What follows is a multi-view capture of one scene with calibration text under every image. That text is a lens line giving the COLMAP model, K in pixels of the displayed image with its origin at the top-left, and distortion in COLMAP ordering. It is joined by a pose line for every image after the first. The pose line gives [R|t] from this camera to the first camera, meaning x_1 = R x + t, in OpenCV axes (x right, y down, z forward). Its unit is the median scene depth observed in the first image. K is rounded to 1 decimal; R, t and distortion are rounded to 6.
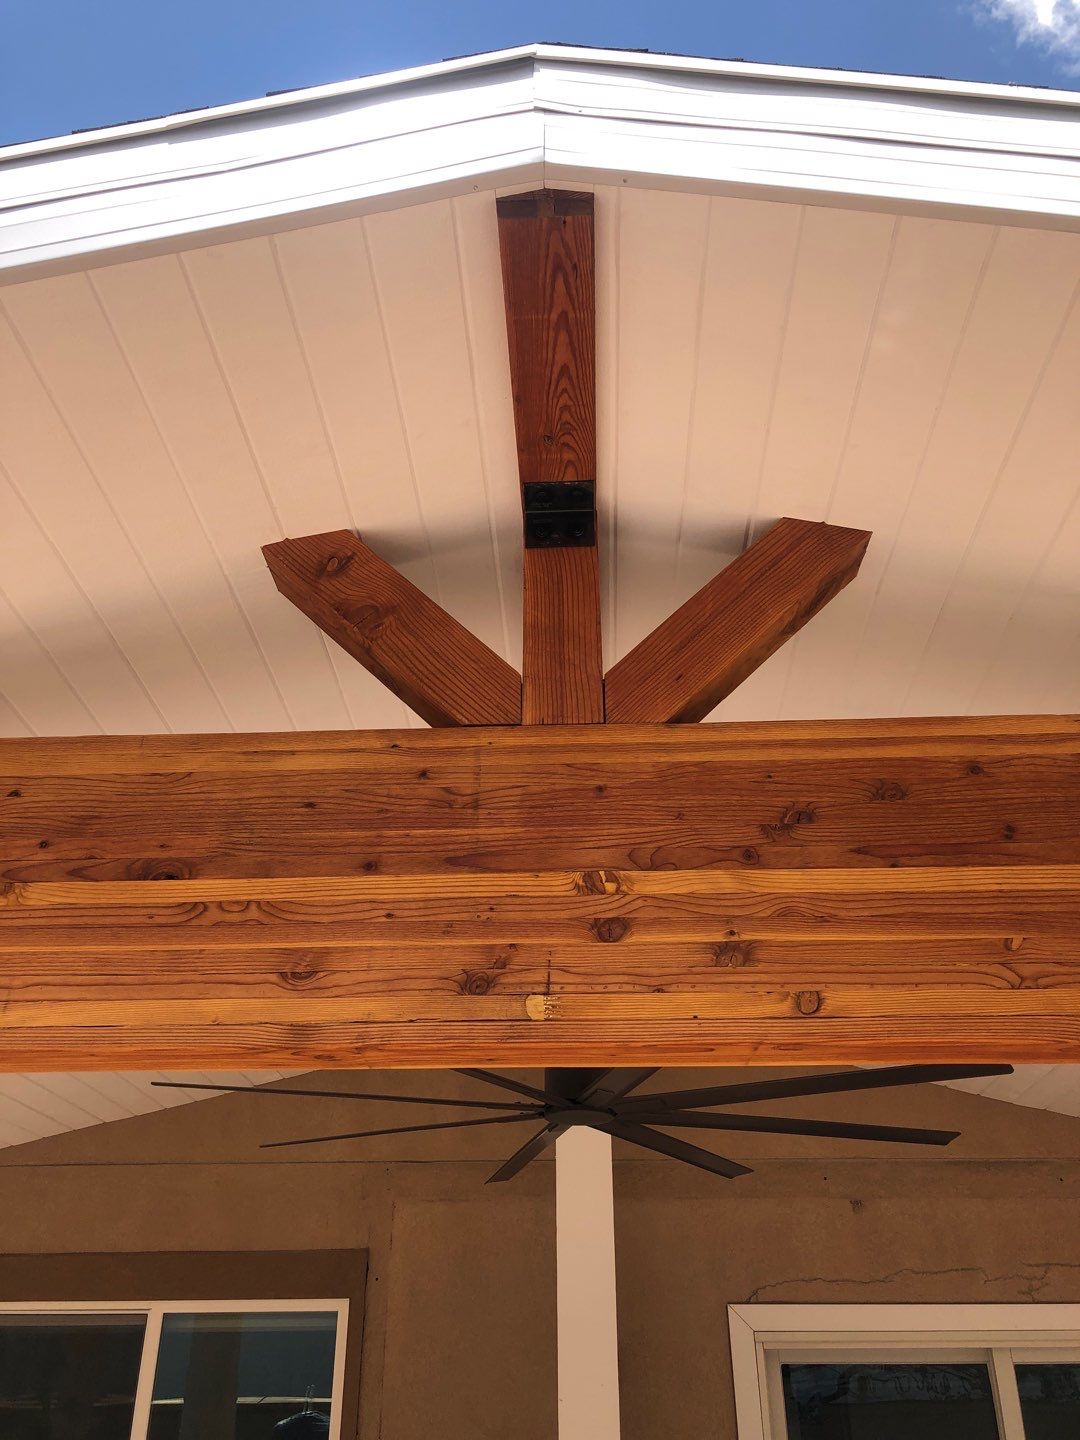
lens RADIAL K [[1172.9, 0, 525.2], [0, 1172.9, 719.1], [0, 0, 1]] dist [0.045183, -0.056973]
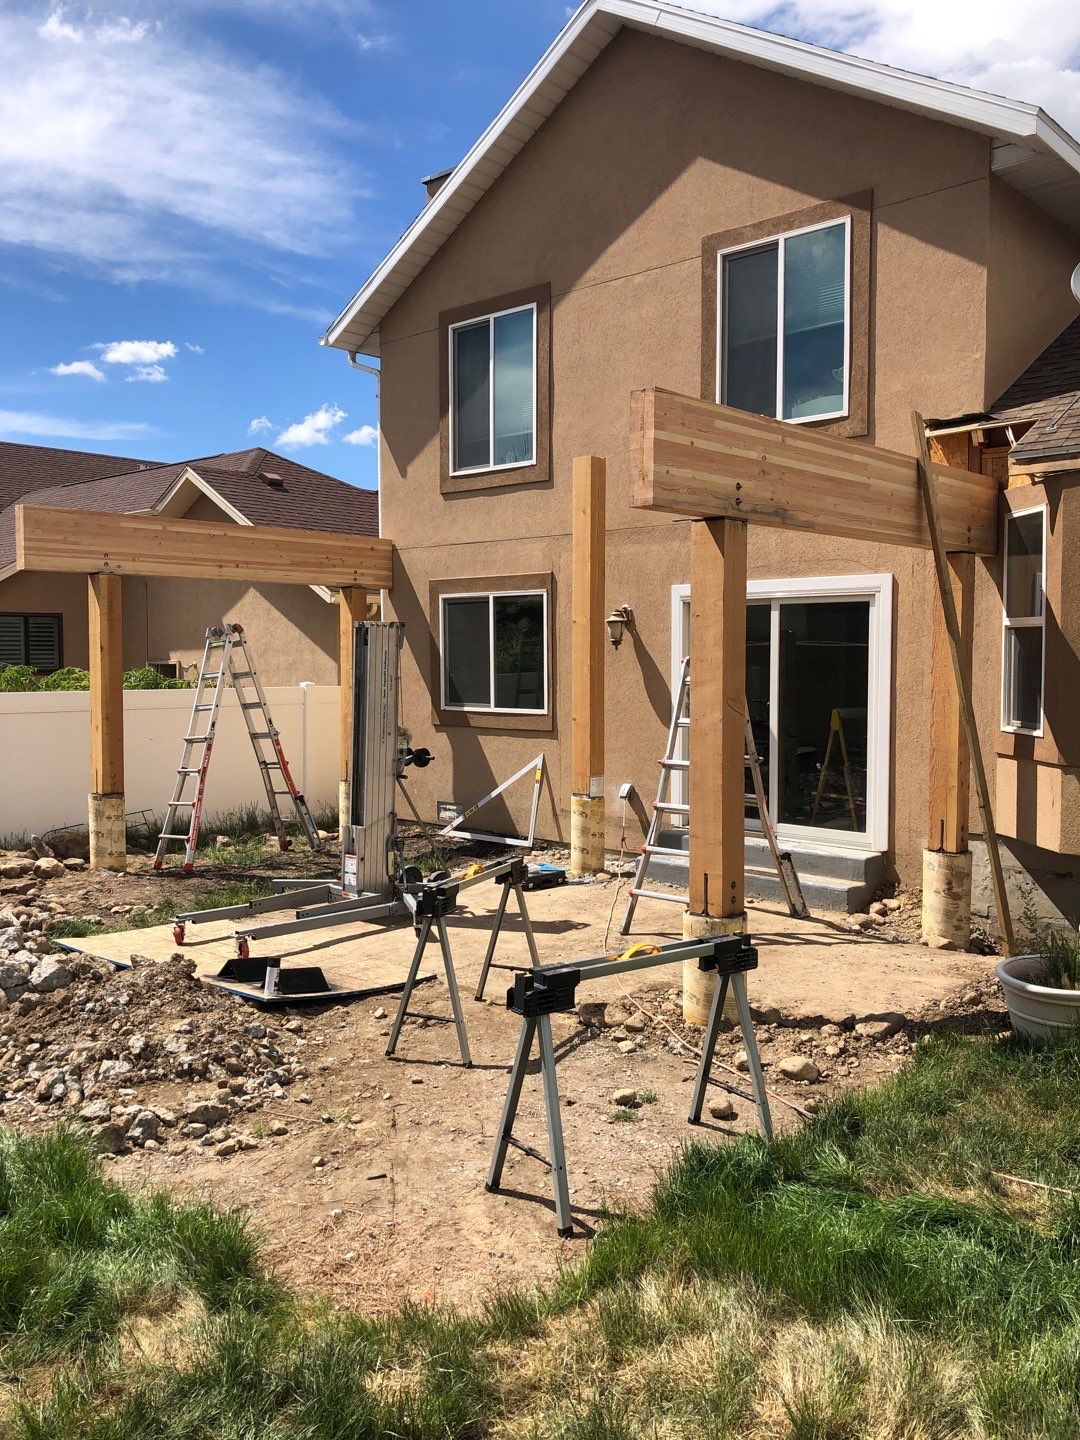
lens RADIAL K [[1173.9, 0, 540.0], [0, 1173.9, 720.0], [0, 0, 1]] dist [0.030382, 0.001215]
pose [[0.772221, 0.035975, -0.634334, 1.442101], [0.321886, 0.838632, 0.439416, -0.372446], [0.547781, -0.543509, 0.636030, -0.738983]]
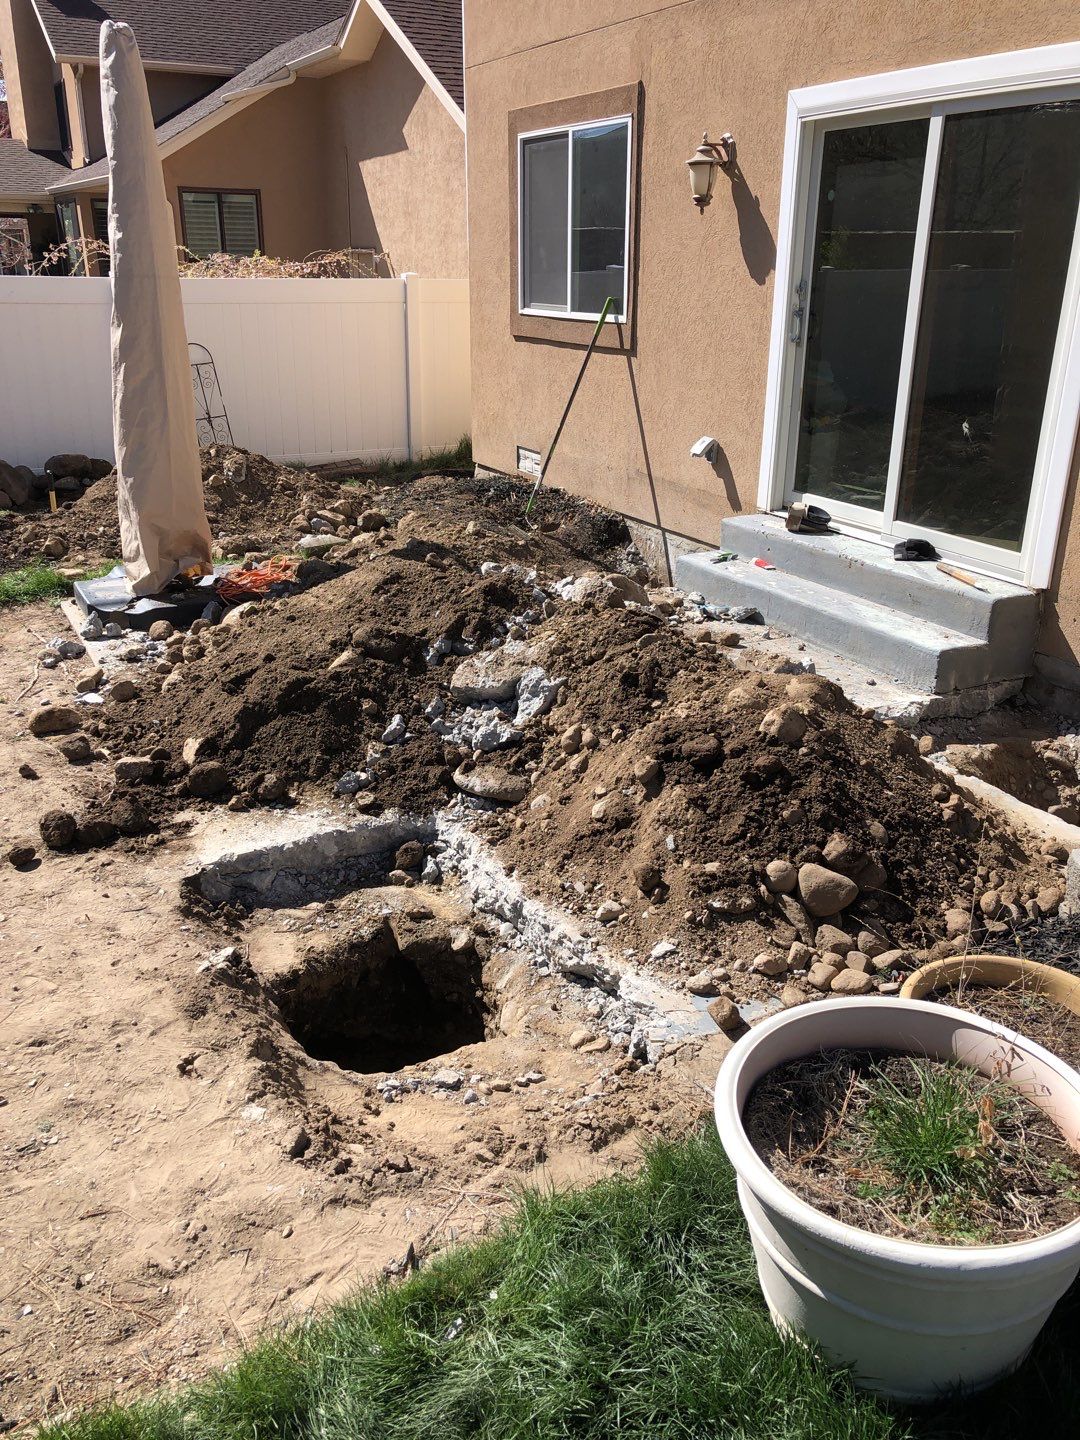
lens RADIAL K [[1173.9, 0, 540.0], [0, 1173.9, 720.0], [0, 0, 1]] dist [0.030382, 0.001215]
pose [[0.510899, 0.320185, -0.797787, 1.334474], [0.419231, 0.717403, 0.556398, 0.146774], [0.750485, -0.618720, 0.232289, 0.042510]]
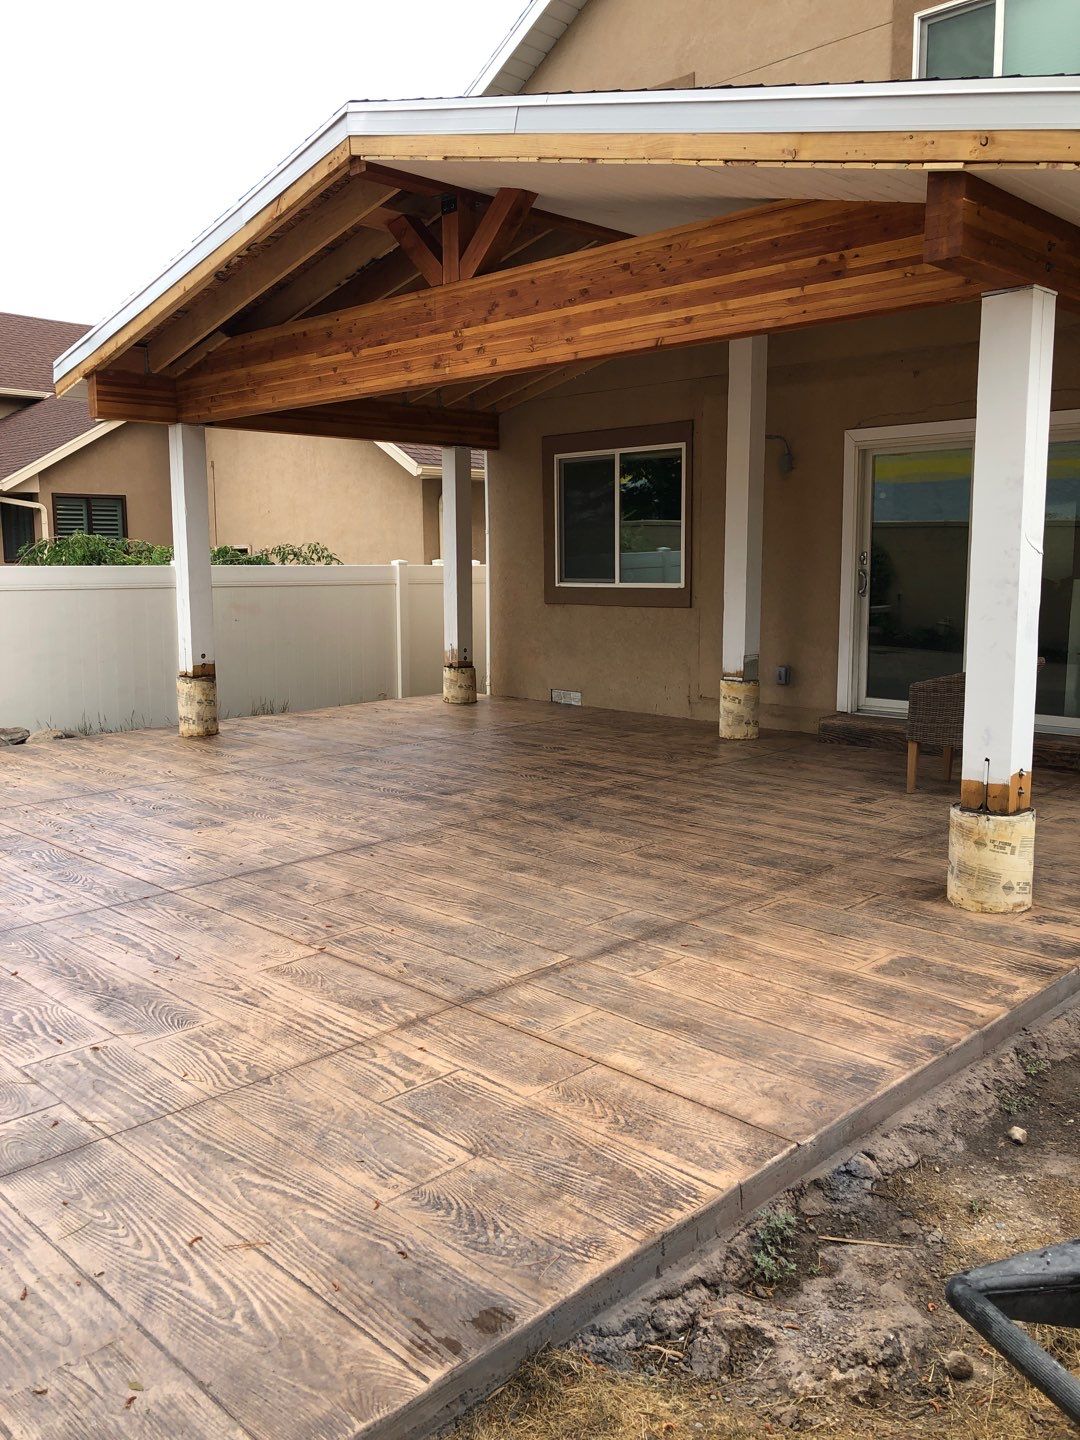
lens RADIAL K [[1173.9, 0, 540.0], [0, 1173.9, 720.0], [0, 0, 1]] dist [0.030382, 0.001215]
pose [[0.746519, 0.087865, -0.659537, 1.131337], [0.339496, 0.802199, 0.491140, -0.249436], [0.572234, -0.590556, 0.569027, -0.680618]]
